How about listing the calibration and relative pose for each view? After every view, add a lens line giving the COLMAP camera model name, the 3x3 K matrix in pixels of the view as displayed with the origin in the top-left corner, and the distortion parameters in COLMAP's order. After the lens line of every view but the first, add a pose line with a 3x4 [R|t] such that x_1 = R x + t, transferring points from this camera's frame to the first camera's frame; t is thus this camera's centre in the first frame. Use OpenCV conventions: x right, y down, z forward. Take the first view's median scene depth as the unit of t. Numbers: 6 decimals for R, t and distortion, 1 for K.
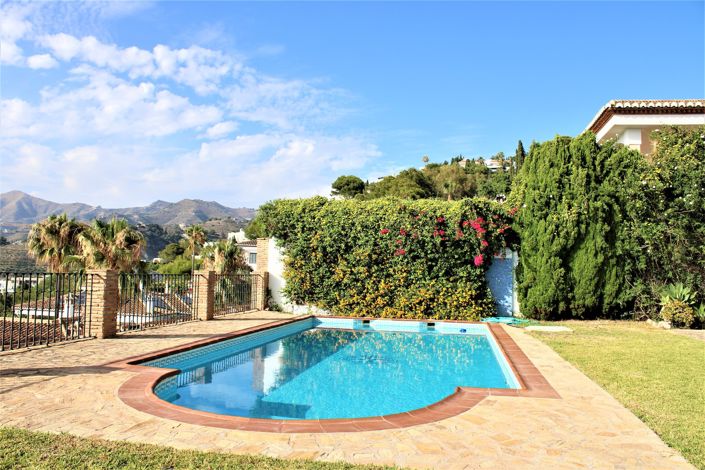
lens RADIAL K [[585.1, 0, 352.5], [0, 585.1, 235.0], [0, 0, 1]] dist [-0.174243, 0.157949]
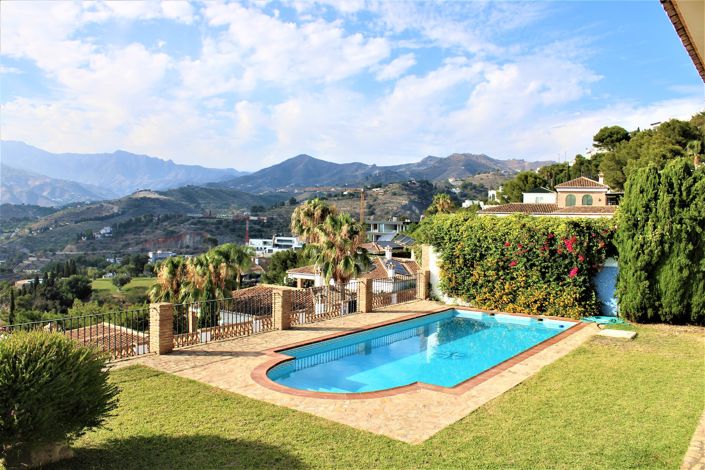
lens RADIAL K [[585.1, 0, 352.5], [0, 585.1, 235.0], [0, 0, 1]] dist [-0.174243, 0.157949]
pose [[0.895495, -0.001139, -0.445069, 0.312744], [0.038135, 0.996516, 0.074177, -0.132454], [0.443434, -0.083398, 0.892419, -0.265618]]
